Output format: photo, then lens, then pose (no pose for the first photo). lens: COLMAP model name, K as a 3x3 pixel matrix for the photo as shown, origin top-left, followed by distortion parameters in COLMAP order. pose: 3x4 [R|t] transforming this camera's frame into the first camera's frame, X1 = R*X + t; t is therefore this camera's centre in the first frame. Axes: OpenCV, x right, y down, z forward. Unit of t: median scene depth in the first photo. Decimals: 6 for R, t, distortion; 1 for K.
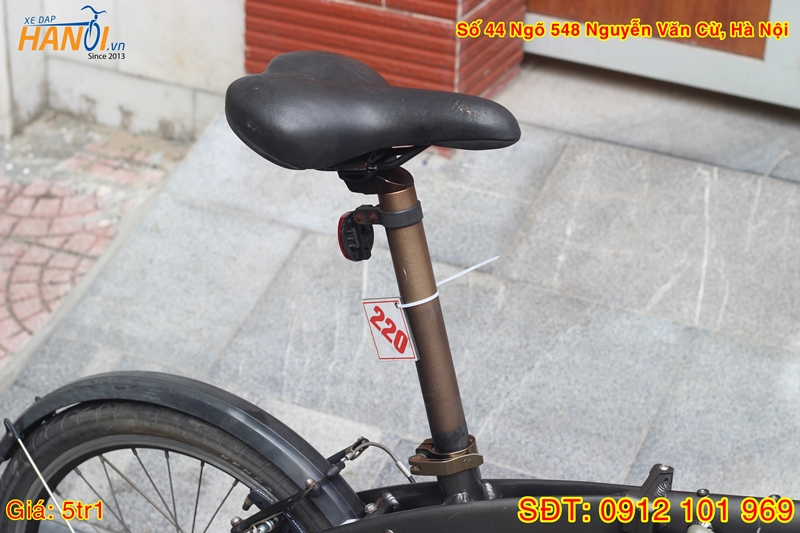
lens RADIAL K [[1891.3, 0, 400.0], [0, 1891.3, 266.5], [0, 0, 1]] dist [-0.101923, -0.191965]
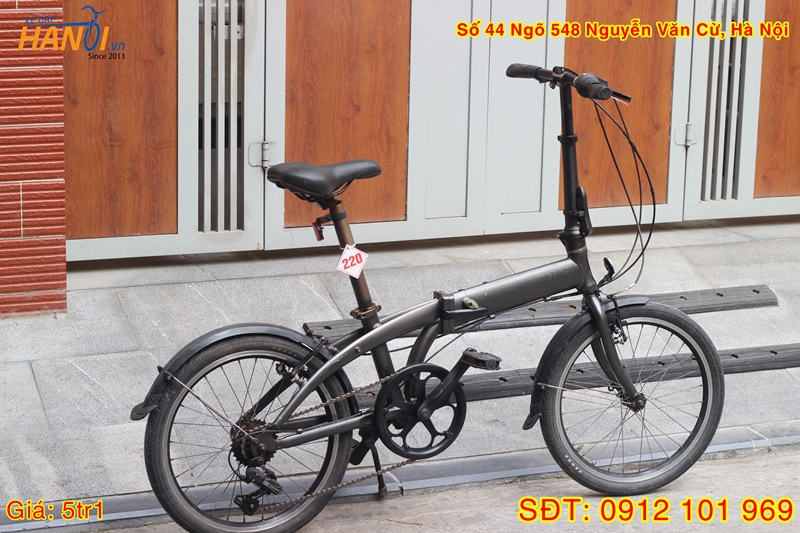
lens RADIAL K [[1891.3, 0, 400.0], [0, 1891.3, 266.5], [0, 0, 1]] dist [-0.101923, -0.191965]
pose [[0.651350, -0.173360, 0.738707, -1.185157], [0.350051, 0.932413, -0.089836, 0.190583], [-0.673207, 0.317100, 0.668013, -0.472240]]
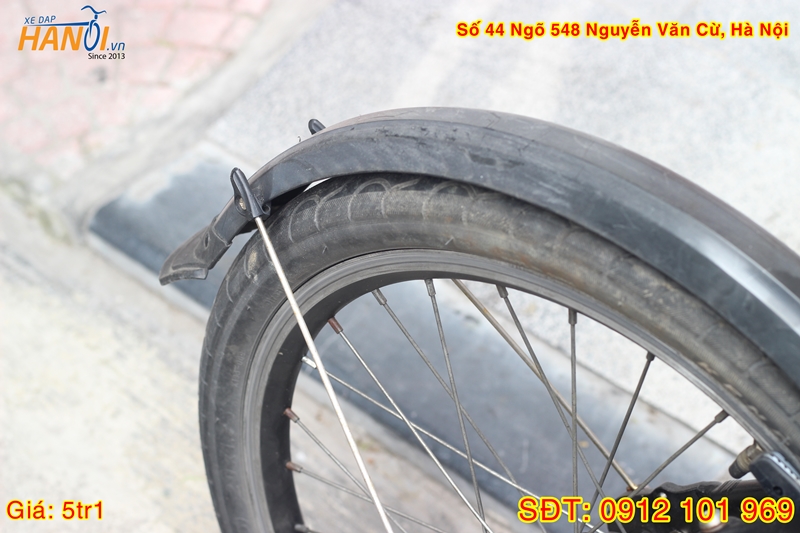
lens RADIAL K [[1891.3, 0, 400.0], [0, 1891.3, 266.5], [0, 0, 1]] dist [-0.101923, -0.191965]
pose [[0.967500, 0.154667, -0.200057, -0.055985], [-0.097601, 0.958234, 0.268817, -0.017976], [0.233278, -0.240554, 0.942186, 0.425642]]
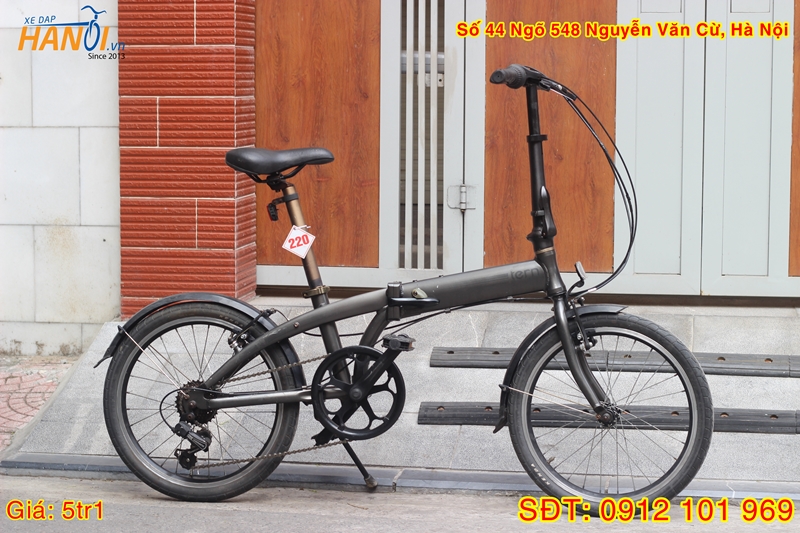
lens RADIAL K [[1891.3, 0, 400.0], [0, 1891.3, 266.5], [0, 0, 1]] dist [-0.101923, -0.191965]
pose [[0.956411, -0.047634, 0.288113, -0.412379], [0.152978, 0.922125, -0.355364, 0.680869], [-0.248749, 0.383949, 0.889217, -0.916607]]
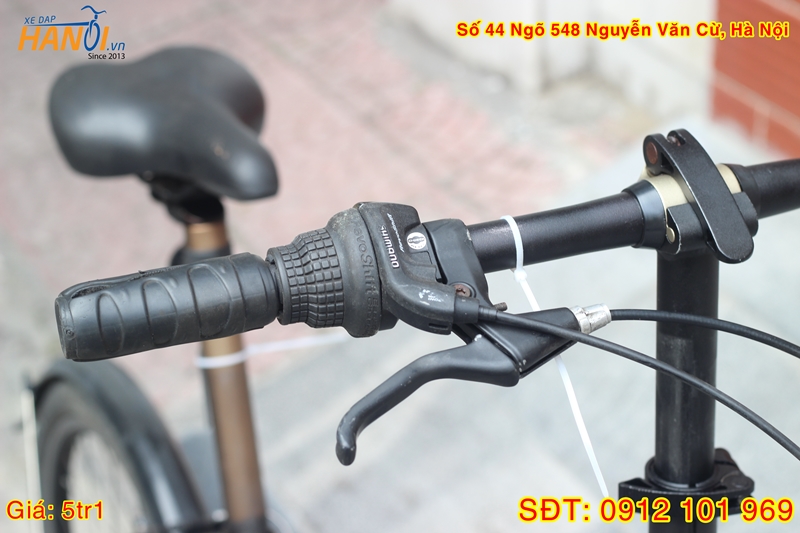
lens RADIAL K [[1944.7, 0, 400.0], [0, 1944.7, 266.5], [0, 0, 1]] dist [-0.118836, -0.046220]
pose [[0.804669, 0.239911, -0.543093, 0.342724], [-0.220169, 0.970080, 0.102321, -0.084398], [0.551392, 0.037238, 0.833415, 0.211660]]
